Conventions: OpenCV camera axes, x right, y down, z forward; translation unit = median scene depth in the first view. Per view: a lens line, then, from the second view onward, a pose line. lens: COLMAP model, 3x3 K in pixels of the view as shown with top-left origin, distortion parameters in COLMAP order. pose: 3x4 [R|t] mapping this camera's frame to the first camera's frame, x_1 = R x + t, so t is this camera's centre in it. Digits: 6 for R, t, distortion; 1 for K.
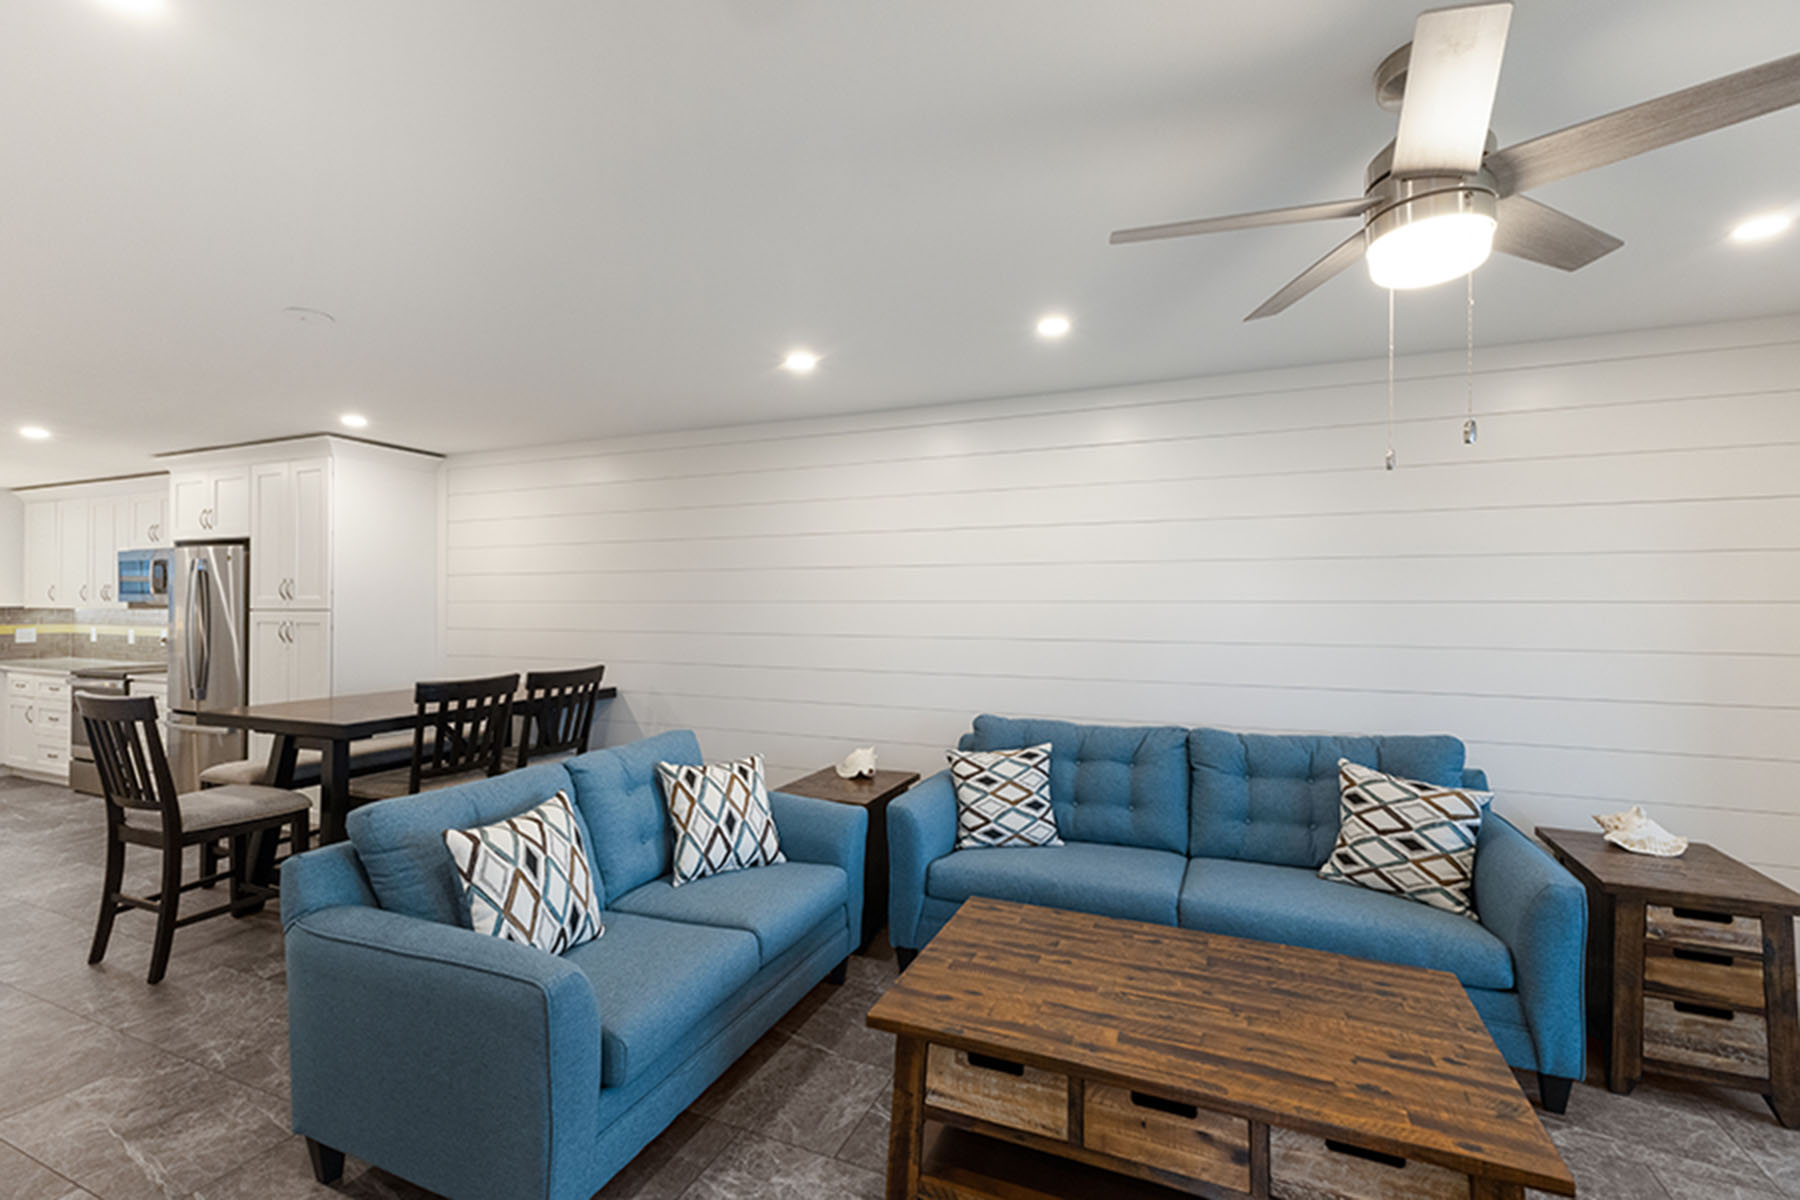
lens RADIAL K [[783.1, 0, 888.4], [0, 783.1, 598.8], [0, 0, 1]] dist [0.014153, -0.001871]
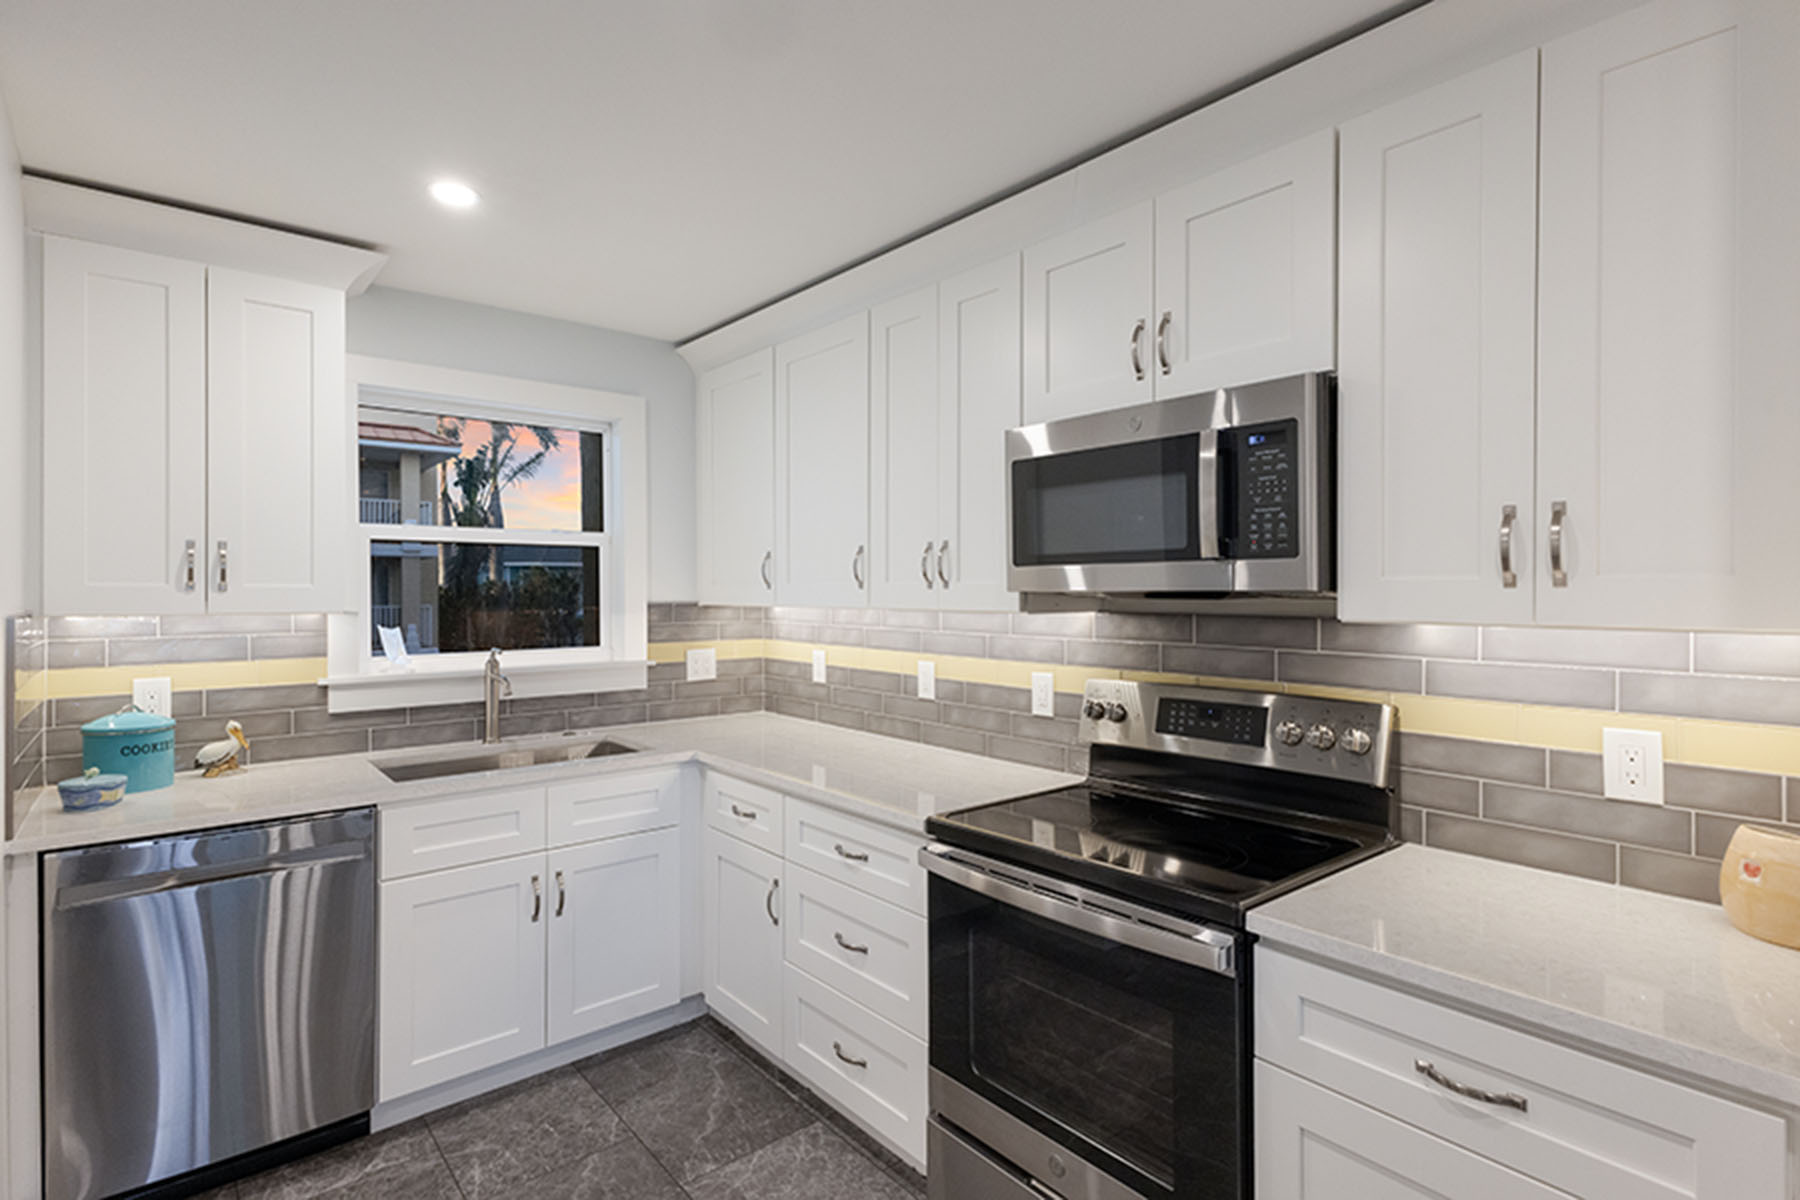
lens RADIAL K [[889.5, 0, 898.4], [0, 889.5, 590.5], [0, 0, 1]] dist [0.018888, 0.000704]
pose [[0.897326, -0.004902, -0.441342, -1.674508], [0.009599, 0.999919, 0.008410, 0.000078], [0.441265, -0.011783, 0.897300, 1.301457]]
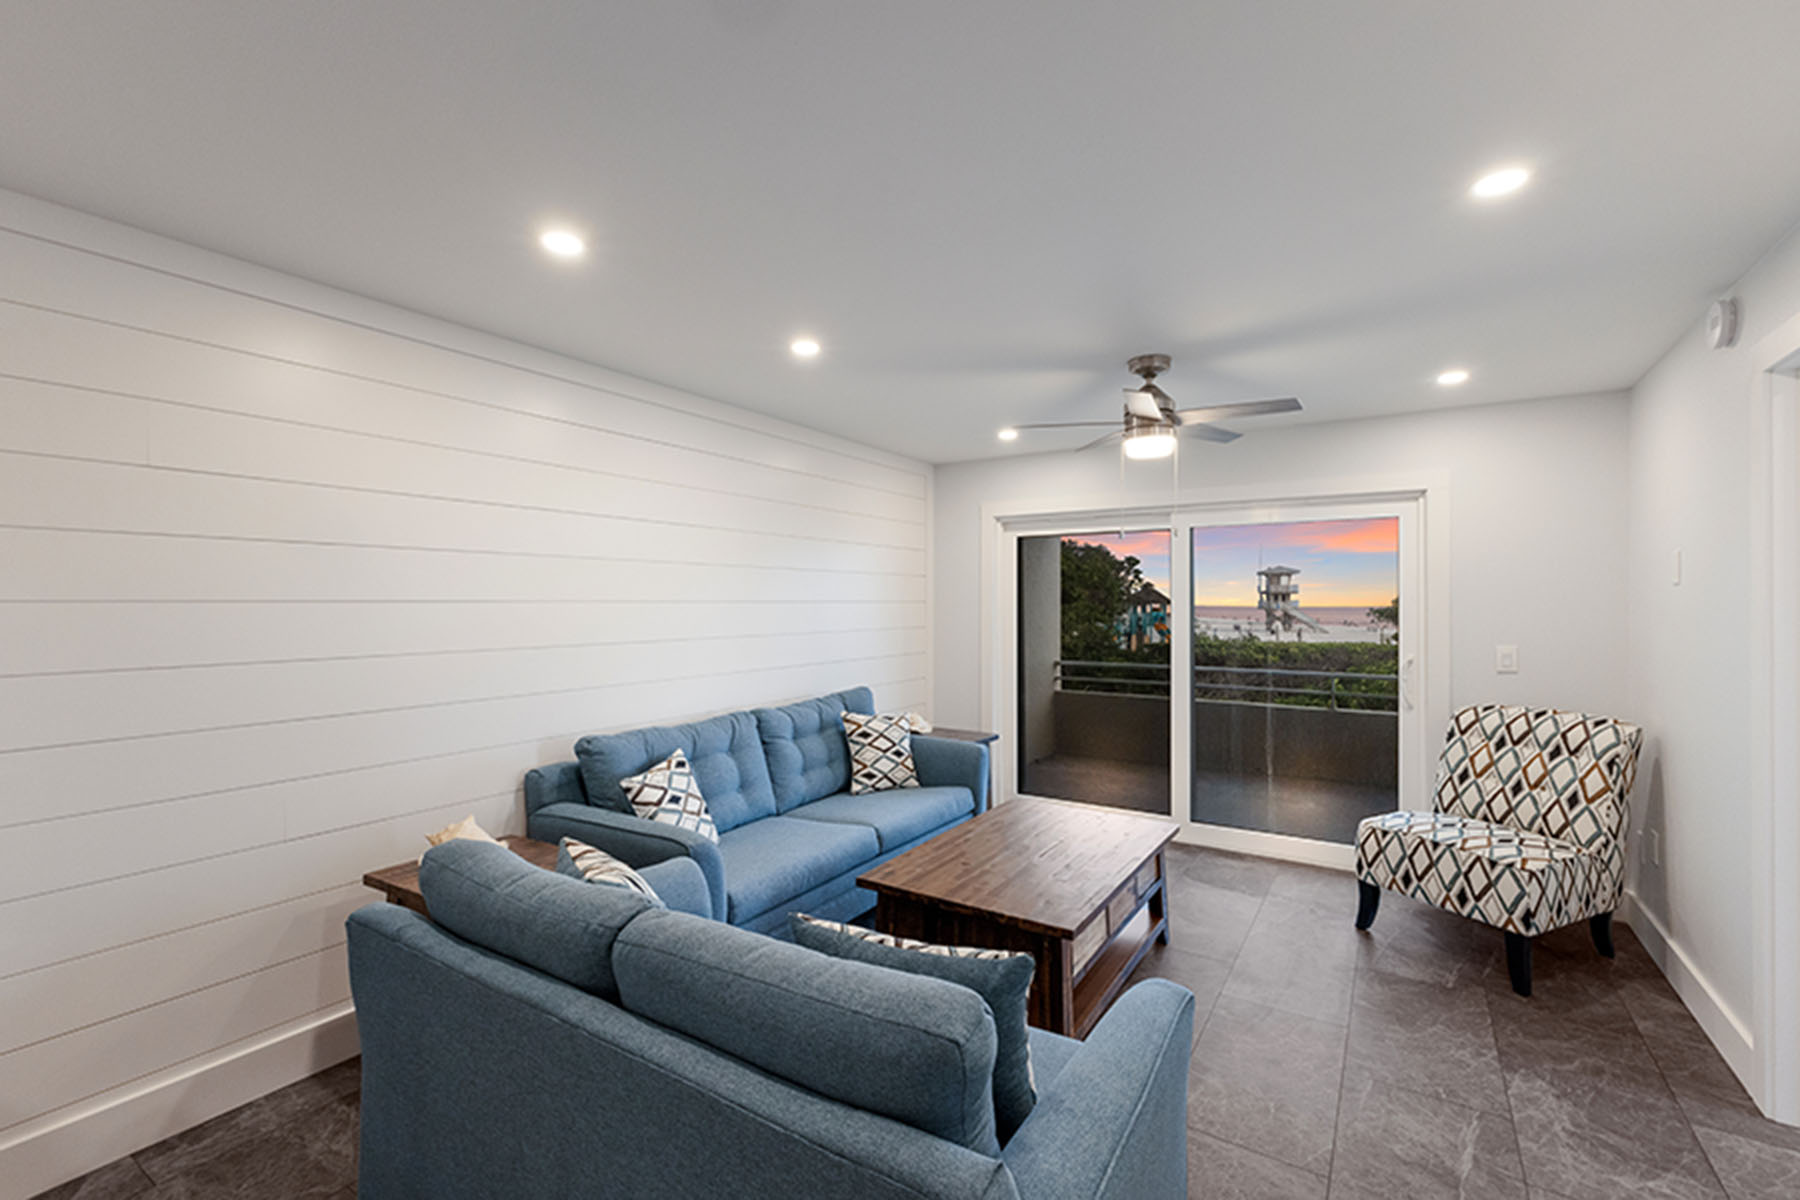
lens RADIAL K [[783.1, 0, 900.2], [0, 783.1, 602.5], [0, 0, 1]] dist [0.014153, -0.001871]
pose [[0.154018, -0.000025, 0.988068, -0.732771], [-0.005718, 0.999983, 0.000917, 0.002337], [-0.988052, -0.005791, 0.154015, 0.606361]]
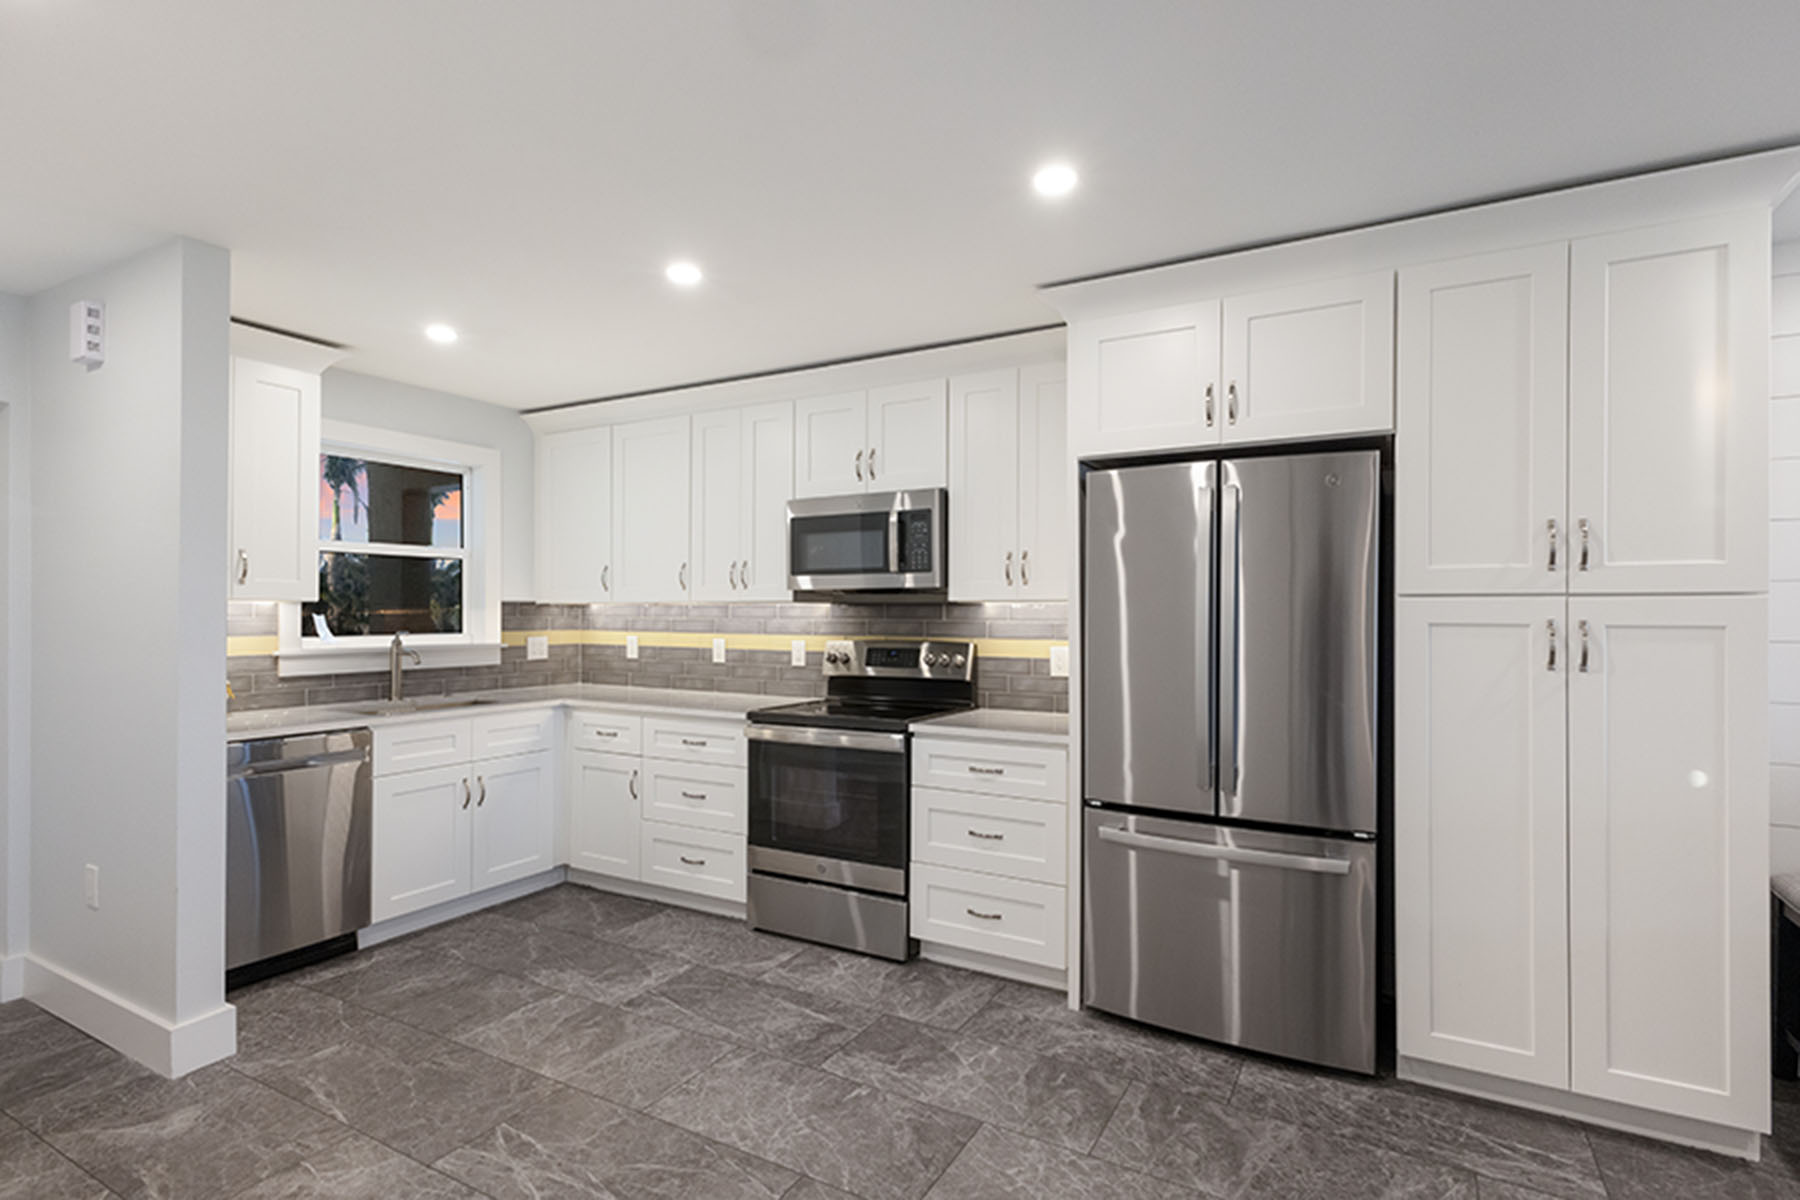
lens RADIAL K [[889.5, 0, 893.5], [0, 889.5, 607.0], [0, 0, 1]] dist [0.018888, 0.000704]
pose [[0.993796, -0.002414, -0.111194, -1.617901], [0.002800, 0.999991, 0.003309, 0.028034], [0.111185, -0.003600, 0.993793, 0.740069]]
